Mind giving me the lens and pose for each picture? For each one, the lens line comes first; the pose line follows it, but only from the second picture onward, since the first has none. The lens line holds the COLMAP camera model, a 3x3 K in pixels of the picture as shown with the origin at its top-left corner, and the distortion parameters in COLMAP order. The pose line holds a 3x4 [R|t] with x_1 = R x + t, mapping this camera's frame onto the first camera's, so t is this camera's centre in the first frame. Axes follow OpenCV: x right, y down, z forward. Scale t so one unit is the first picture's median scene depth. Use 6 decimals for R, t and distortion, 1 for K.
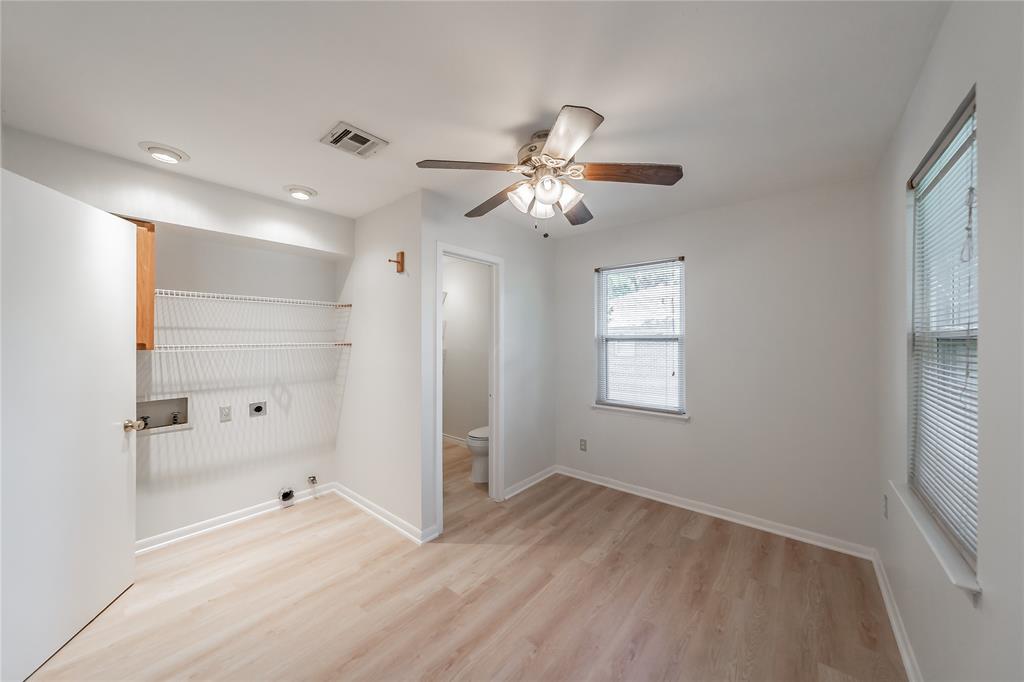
lens RADIAL K [[358.3, 0, 513.9], [0, 358.3, 336.0], [0, 0, 1]] dist [0.000401, 0.000048]
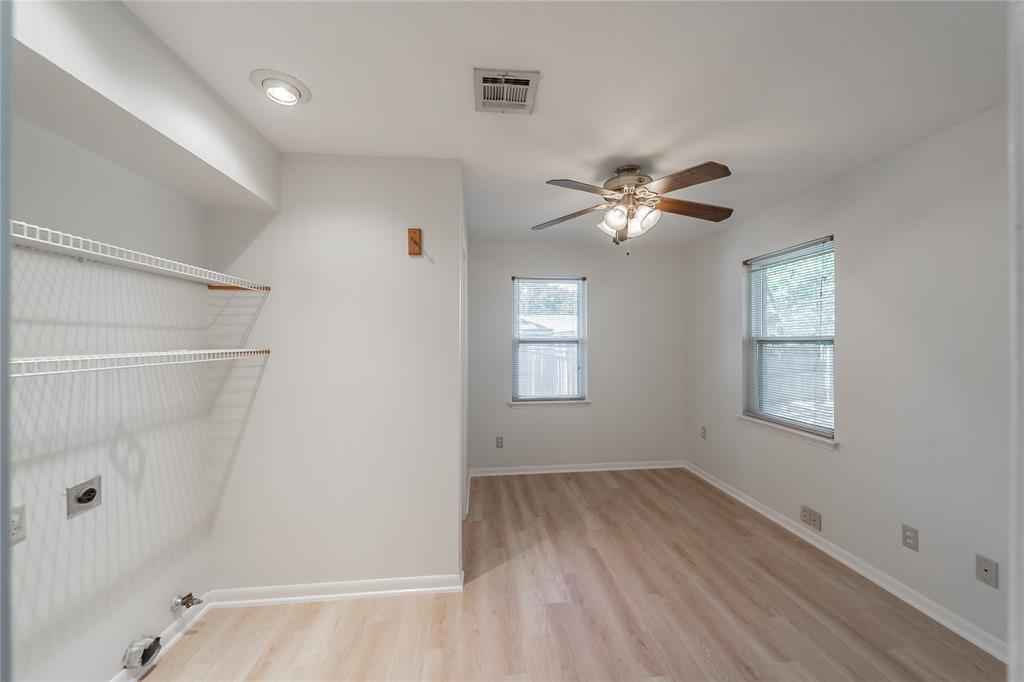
lens RADIAL K [[363.5, 0, 513.7], [0, 363.5, 338.2], [0, 0, 1]] dist [-0.000975, -0.000095]
pose [[0.695039, 0.002978, 0.718966, -0.677375], [-0.004372, 0.999990, 0.000084, -0.001446], [-0.718959, -0.003202, 0.695045, 0.286581]]
